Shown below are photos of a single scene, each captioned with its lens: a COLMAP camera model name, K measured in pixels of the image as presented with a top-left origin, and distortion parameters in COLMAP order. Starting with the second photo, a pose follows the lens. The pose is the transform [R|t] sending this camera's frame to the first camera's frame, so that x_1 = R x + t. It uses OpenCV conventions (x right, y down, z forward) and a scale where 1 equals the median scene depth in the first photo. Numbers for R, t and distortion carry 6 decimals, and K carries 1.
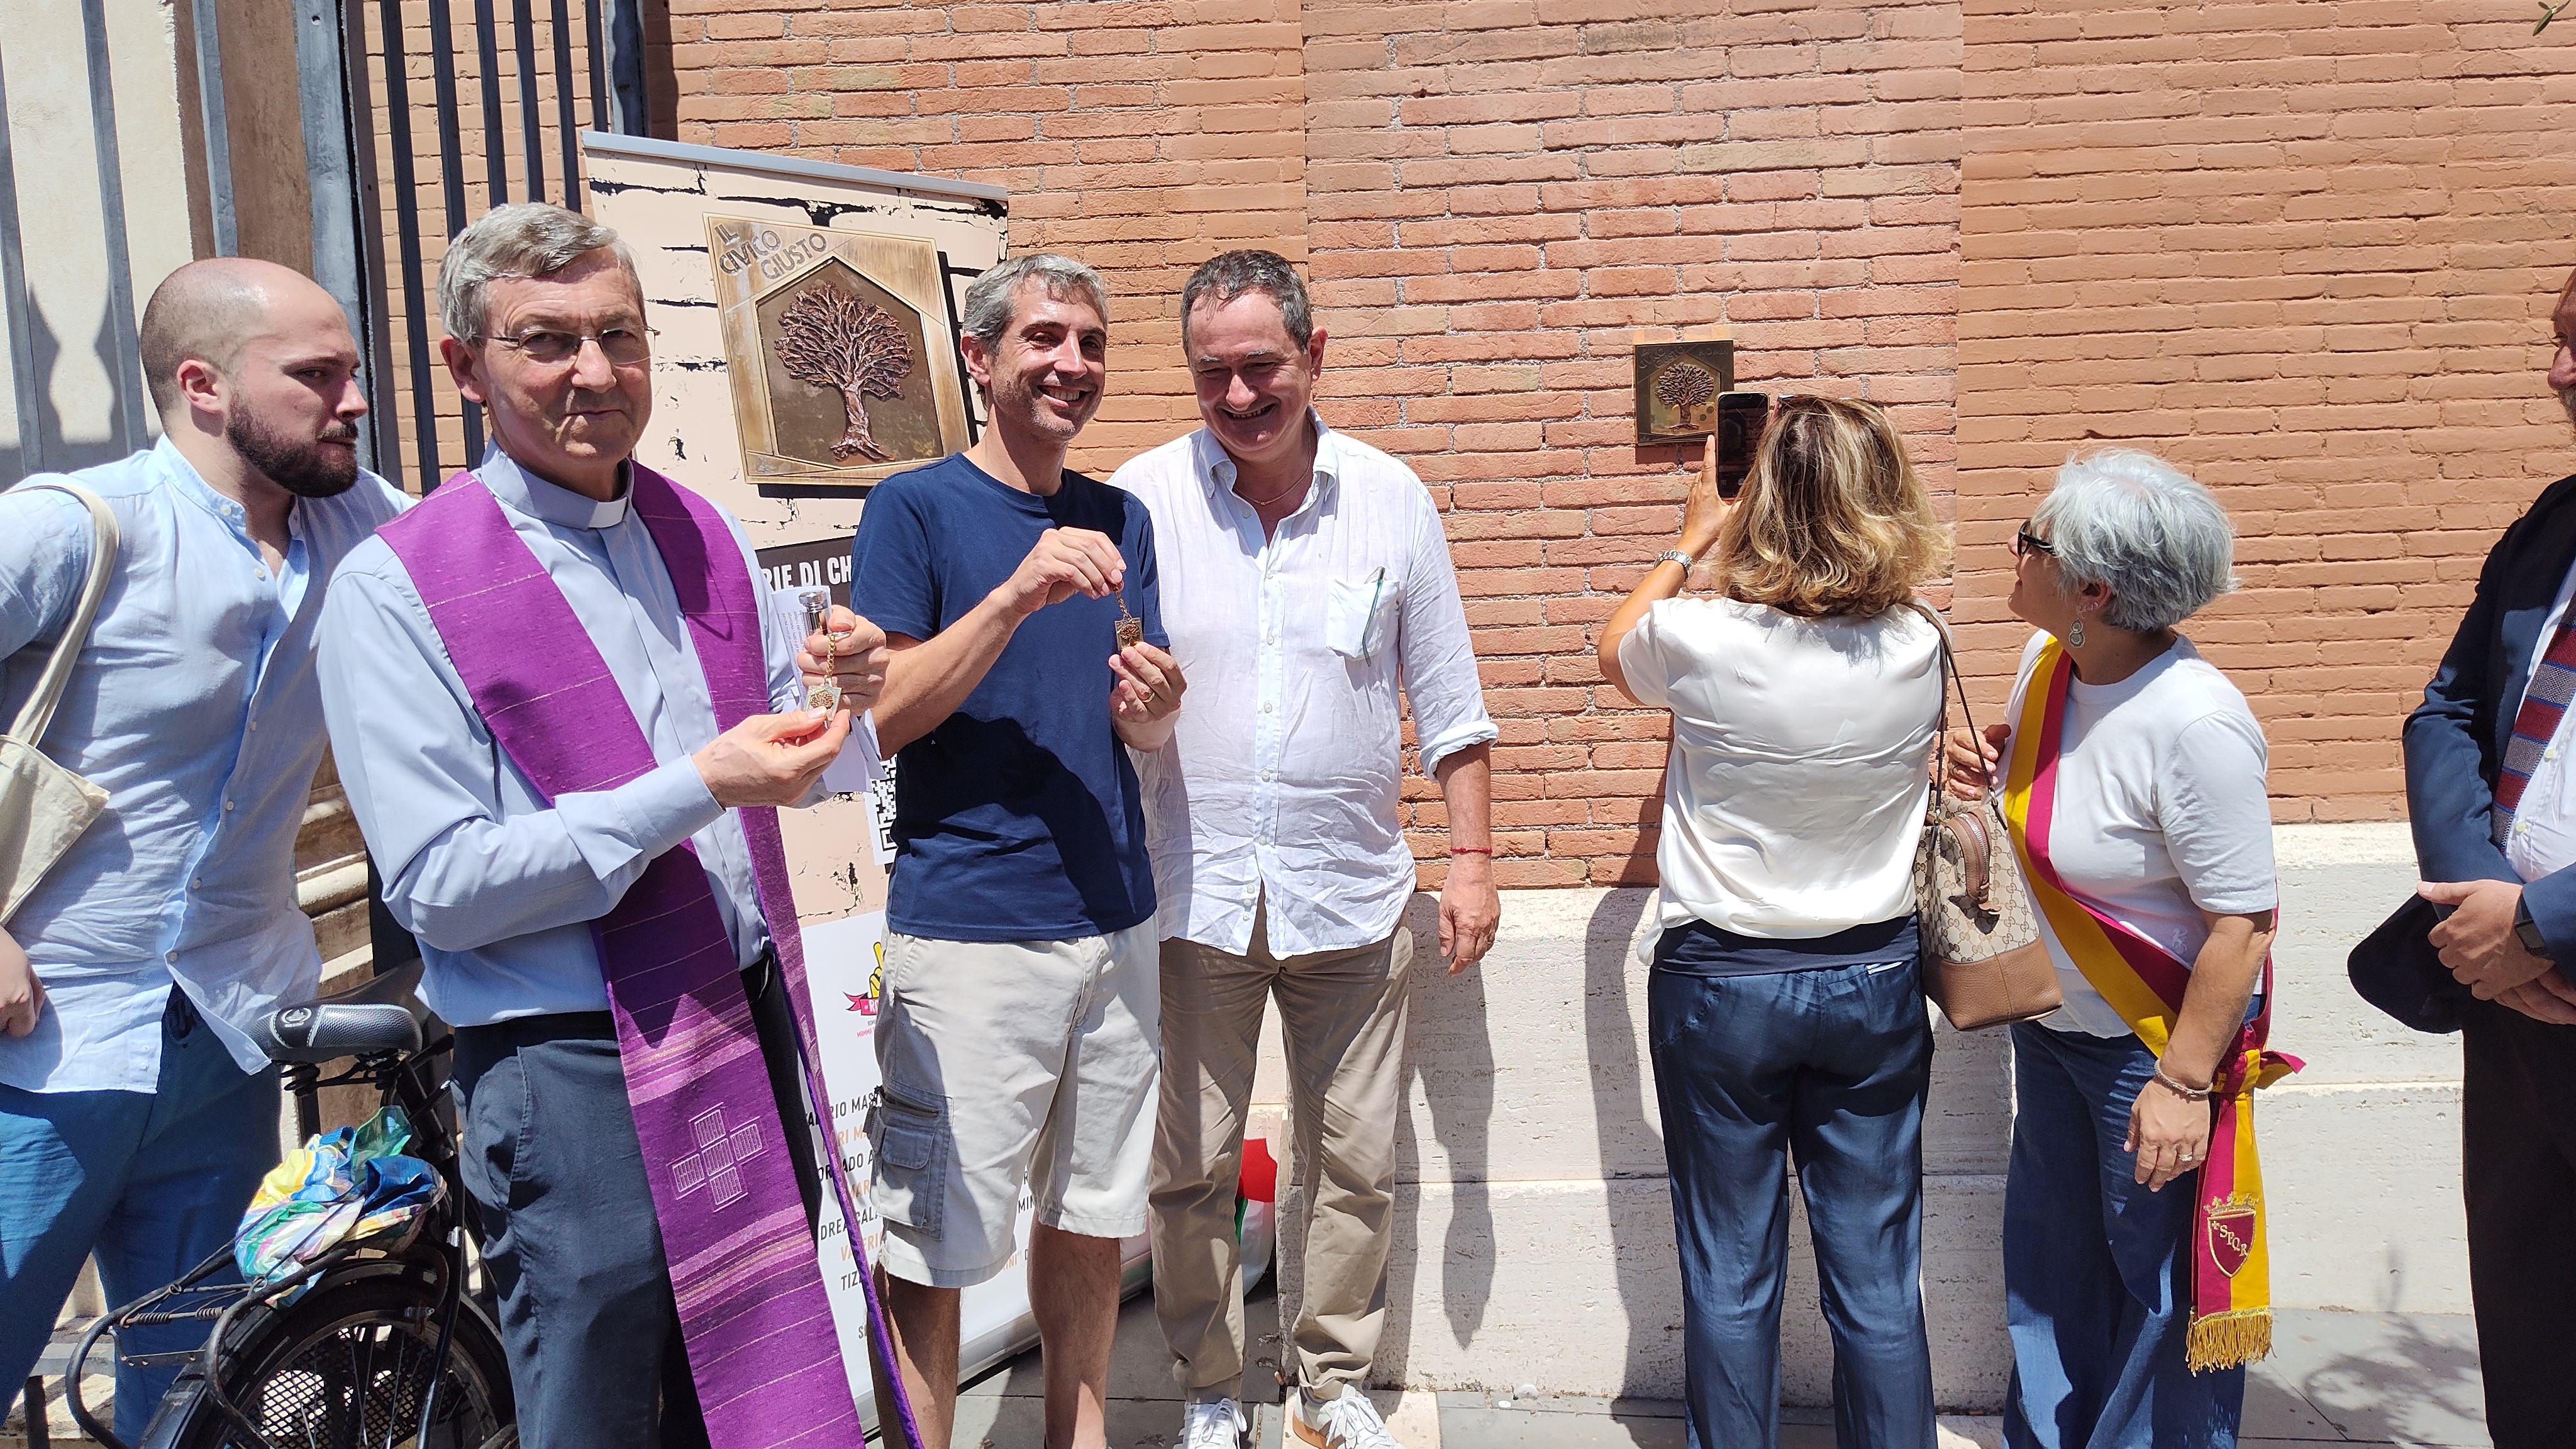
lens RADIAL K [[1755.4, 0, 1298.6], [0, 1755.4, 714.9], [0, 0, 1]] dist [0.065659, -0.089149]
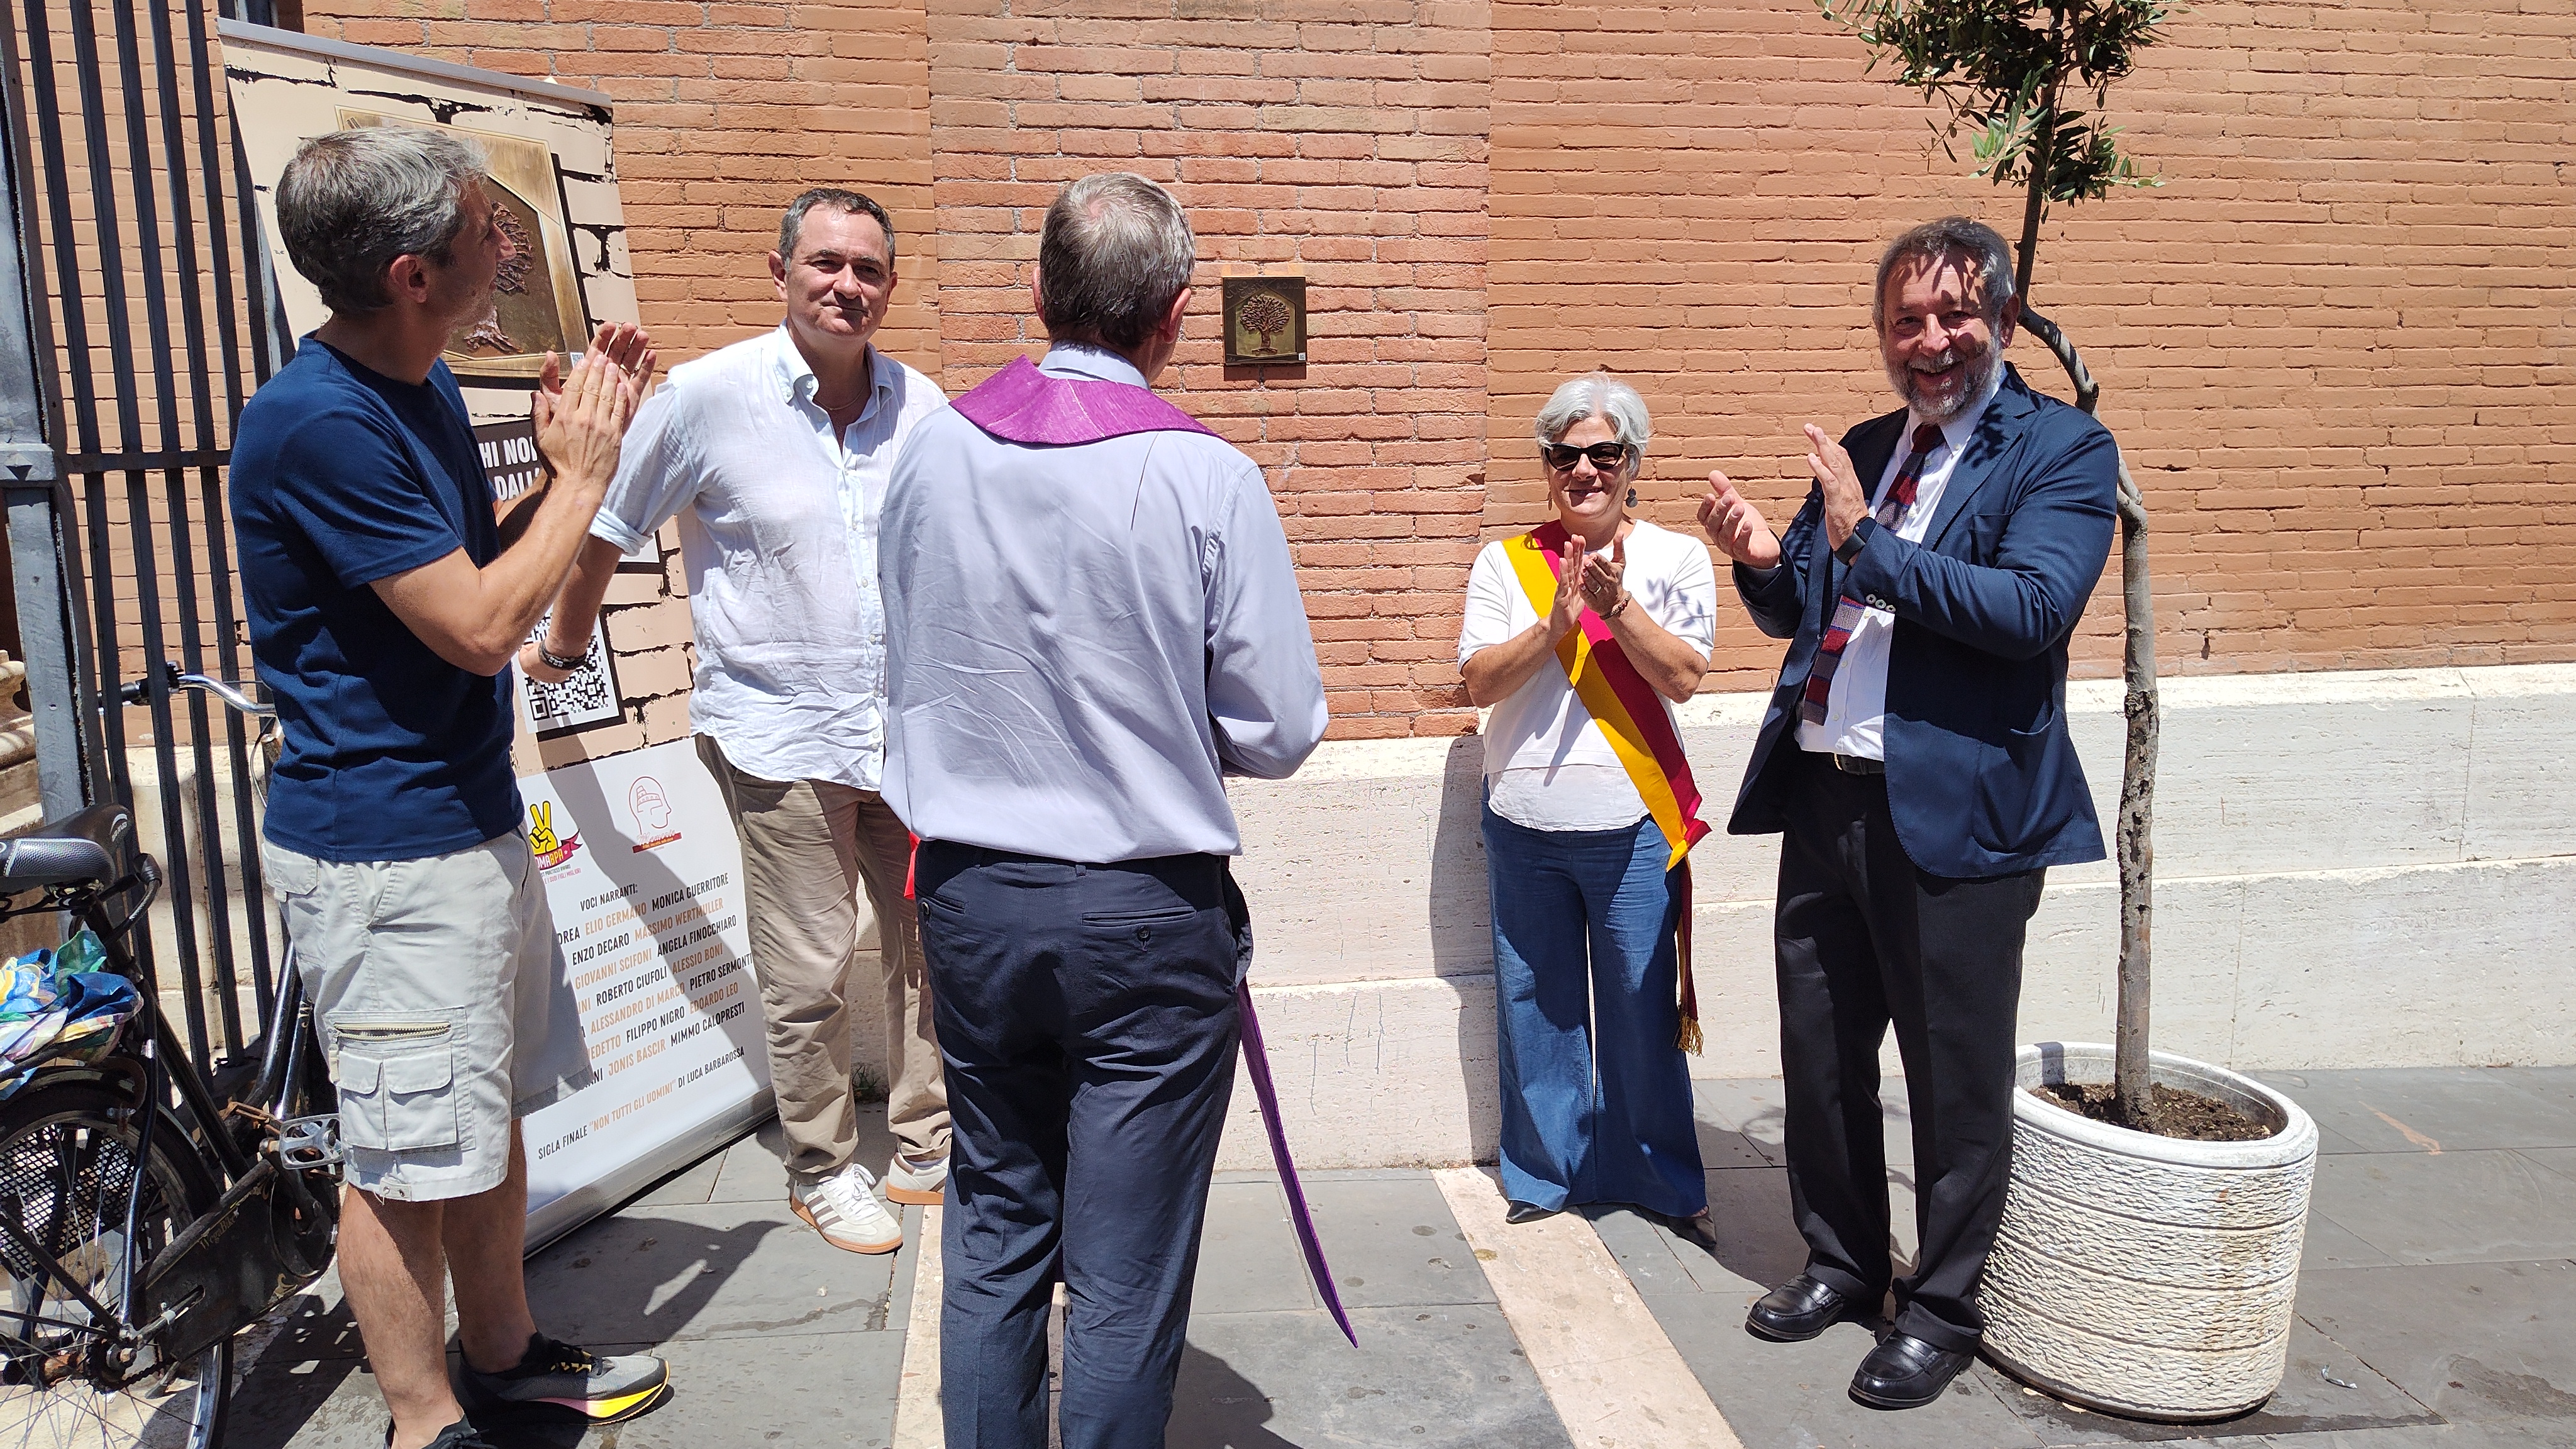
lens RADIAL K [[1760.9, 0, 1320.5], [0, 1760.9, 723.3], [0, 0, 1]] dist [0.042745, -0.046291]
pose [[0.979141, -0.008758, 0.202992, 0.015158], [-0.002775, 0.998401, 0.056458, 0.017319], [-0.203162, -0.055844, 0.977551, -0.164888]]
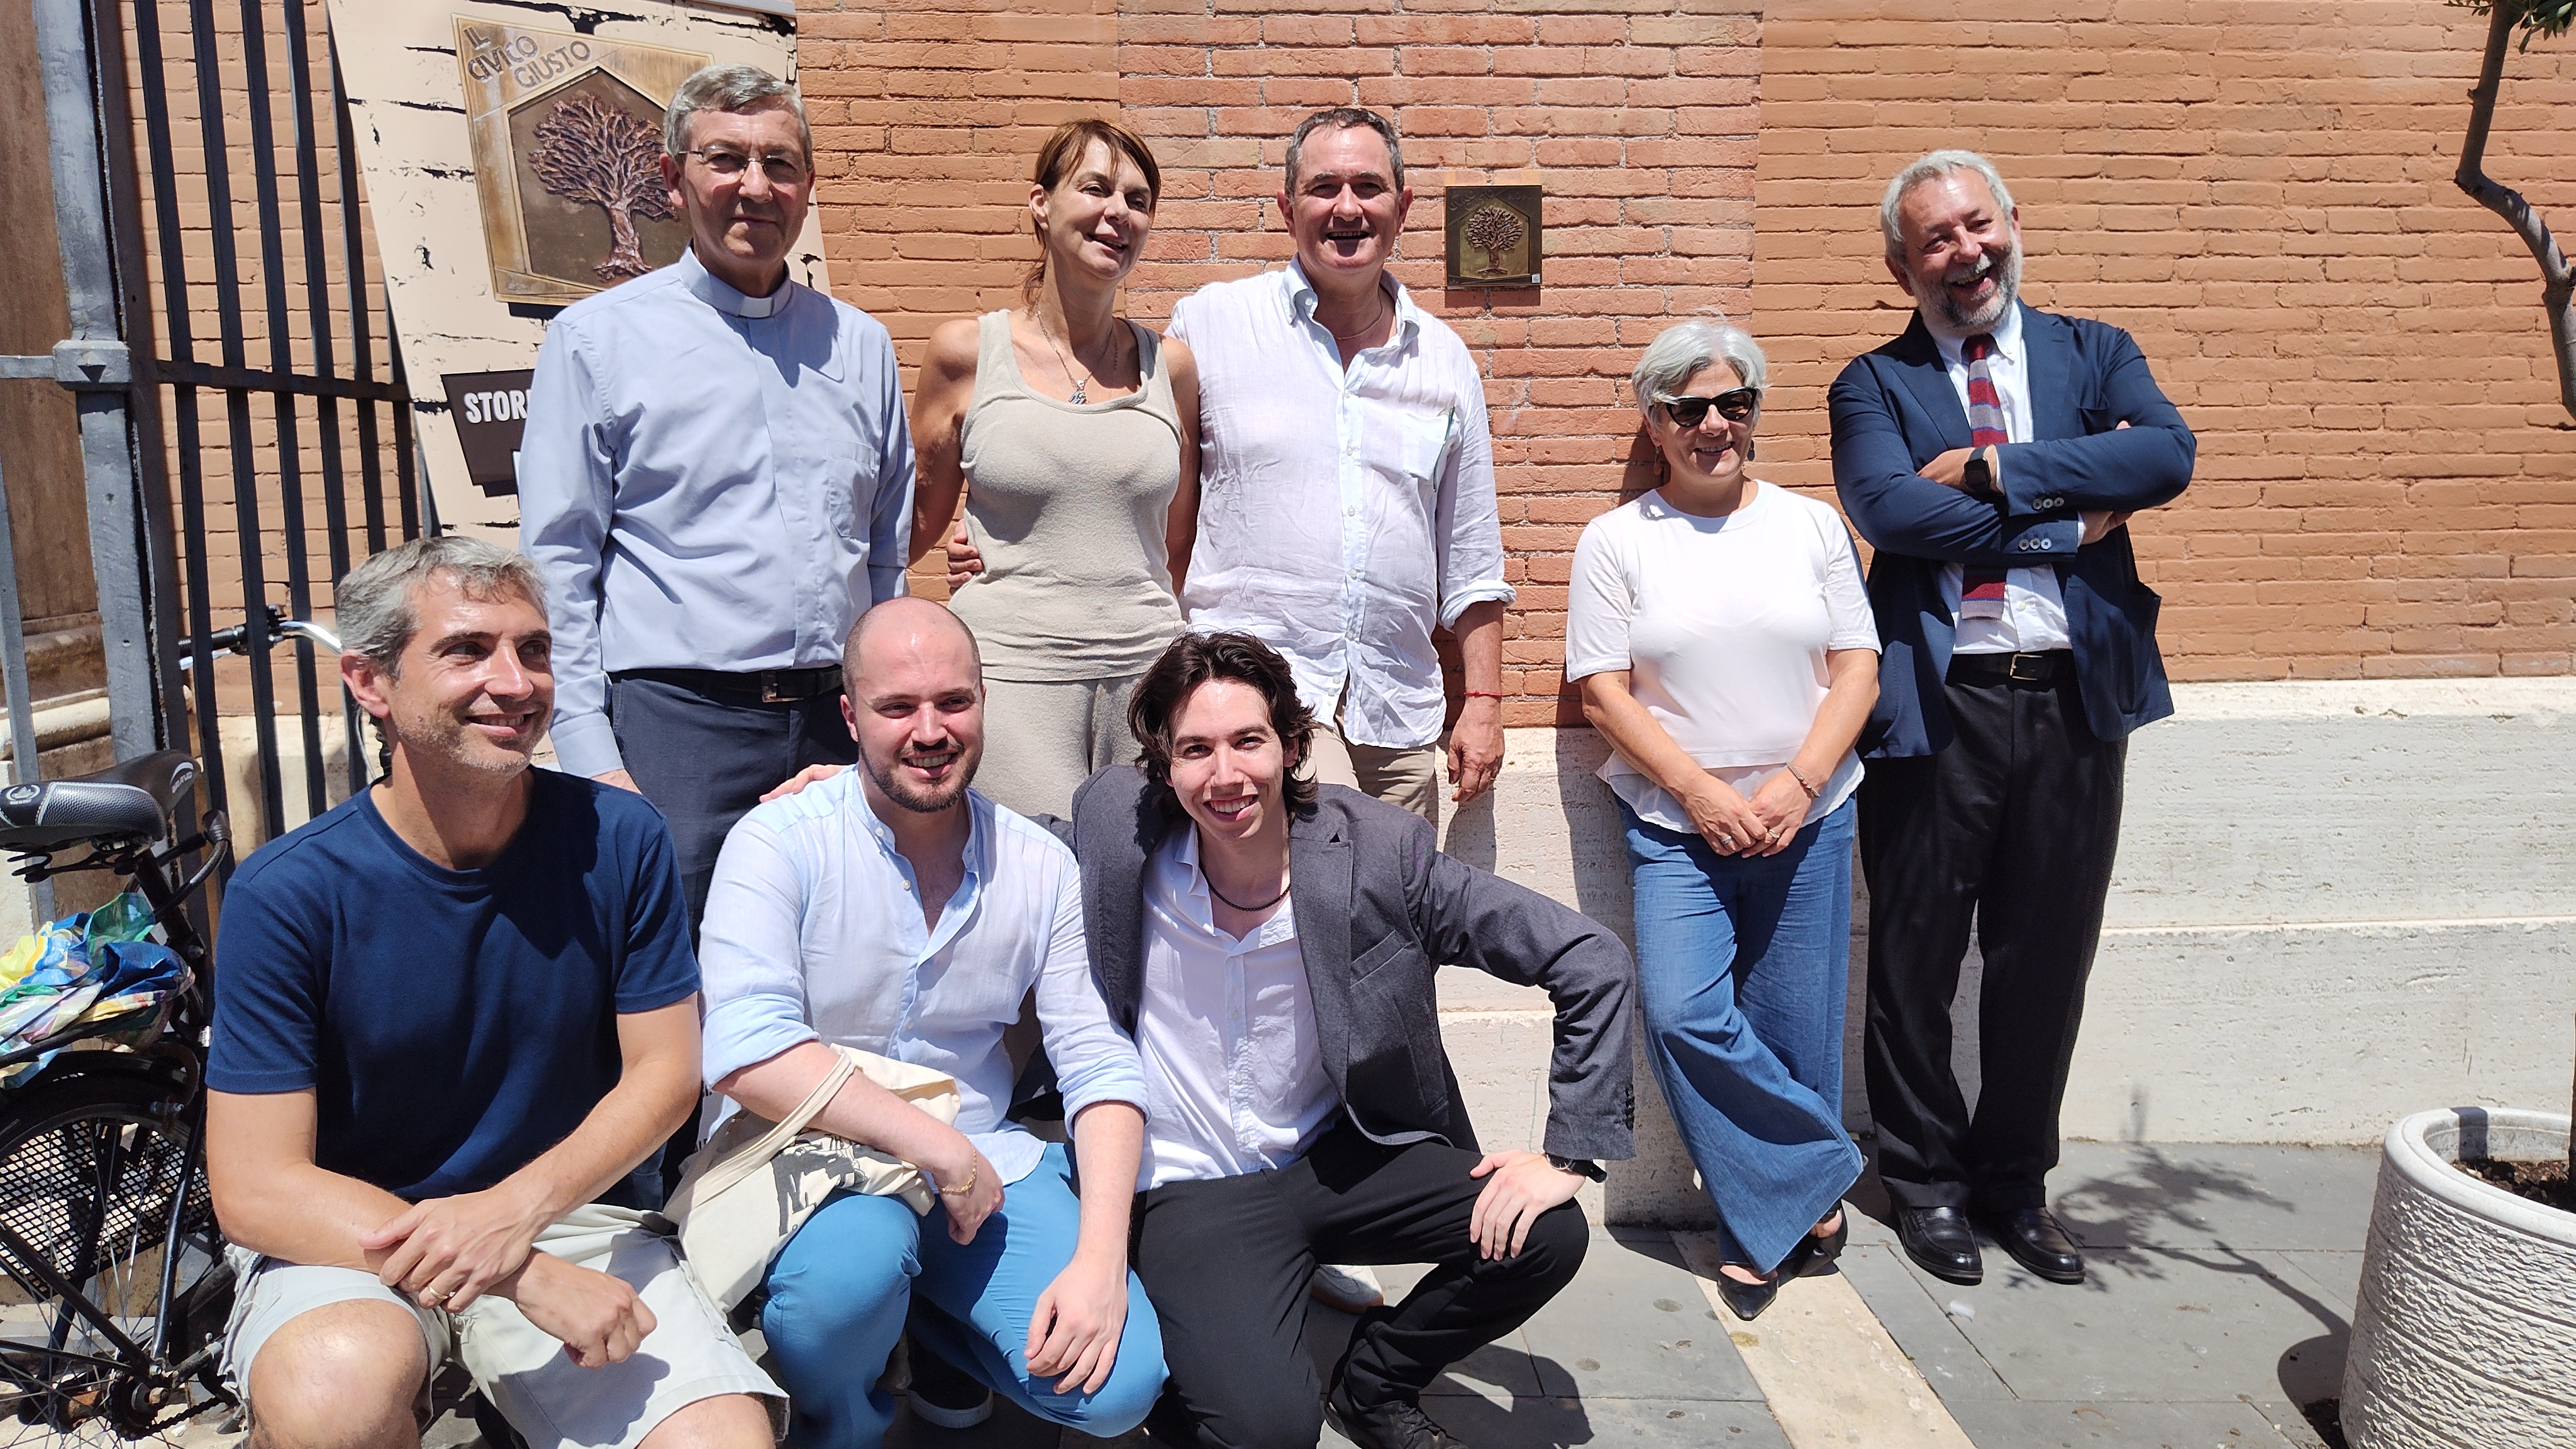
lens RADIAL K [[1755.8, 0, 1312.2], [0, 1755.8, 734.7], [0, 0, 1]] dist [0.072419, -0.106018]
pose [[0.994714, 0.008511, 0.102334, 0.014937], [-0.013124, 0.998924, 0.044484, 0.058094], [-0.101845, -0.045592, 0.993755, -0.004734]]
